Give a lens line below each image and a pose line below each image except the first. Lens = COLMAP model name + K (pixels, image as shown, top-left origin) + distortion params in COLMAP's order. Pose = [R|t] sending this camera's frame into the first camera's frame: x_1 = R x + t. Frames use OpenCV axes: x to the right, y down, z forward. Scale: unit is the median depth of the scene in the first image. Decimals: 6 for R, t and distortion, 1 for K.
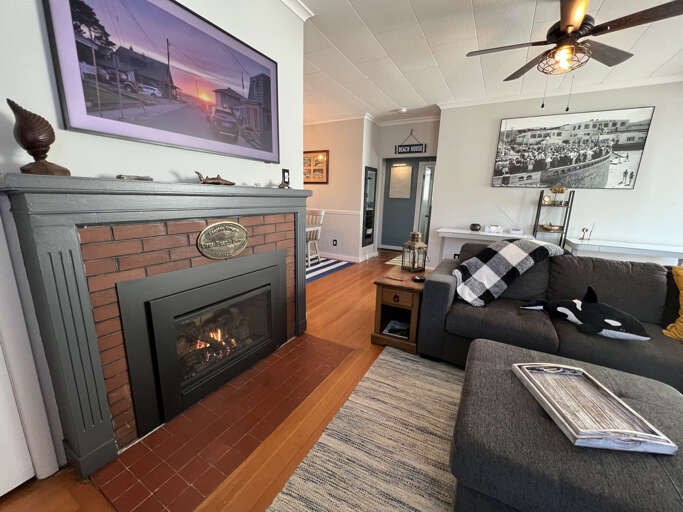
lens RADIAL K [[273.3, 0, 342.7], [0, 273.3, 256.5], [0, 0, 1]] dist [-0.000044, -0.000216]
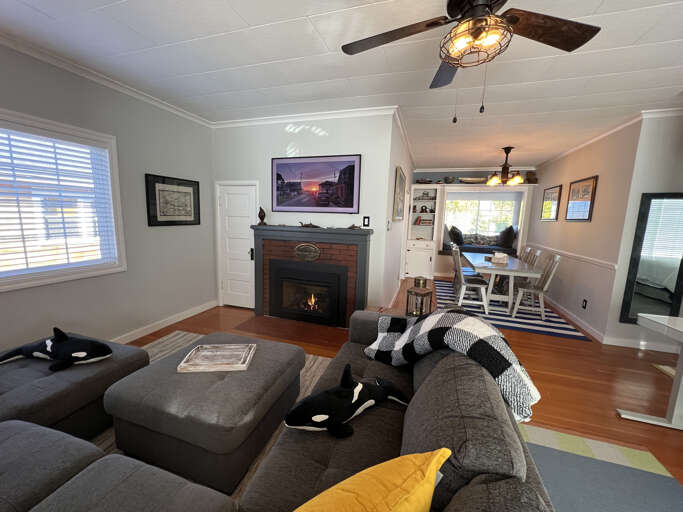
lens RADIAL K [[273.3, 0, 346.4], [0, 273.3, 260.7], [0, 0, 1]] dist [-0.000044, -0.000216]
pose [[0.203261, 0.137510, -0.969420, 1.255265], [-0.234435, 0.968125, 0.088172, -0.188948], [0.950645, 0.209345, 0.229019, 0.595345]]
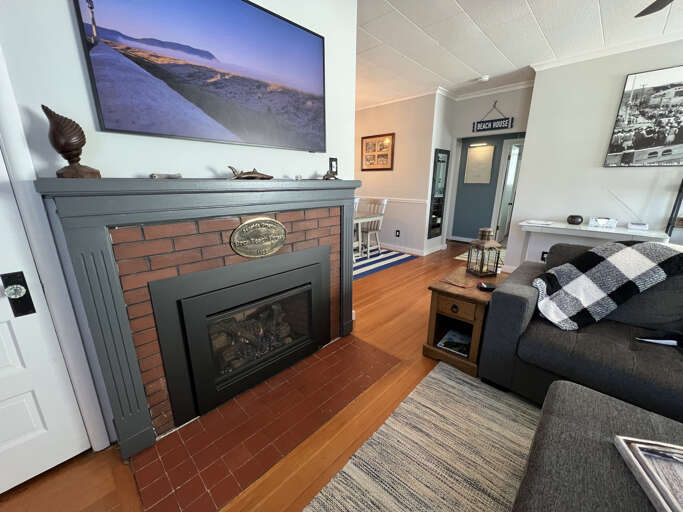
lens RADIAL K [[273.3, 0, 342.5], [0, 273.3, 256.7], [0, 0, 1]] dist [-0.000044, -0.000216]
pose [[0.967463, 0.043779, -0.249195, 0.063318], [-0.031339, 0.998067, 0.053673, -0.039173], [0.251063, -0.044117, 0.966965, 0.106771]]
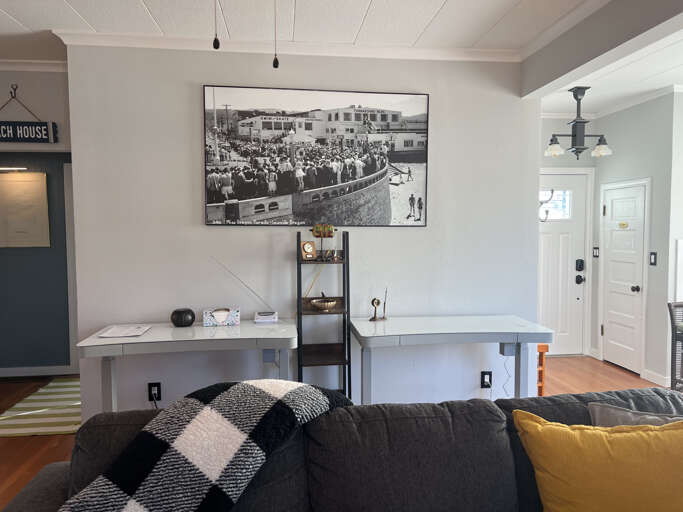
lens RADIAL K [[515.5, 0, 344.2], [0, 515.5, 260.6], [0, 0, 1]] dist [0.044244, -0.035646]
pose [[0.801066, -0.070941, 0.594357, 0.381009], [0.155810, 0.983436, -0.092617, -0.146209], [-0.577942, 0.166799, 0.798850, 0.336481]]
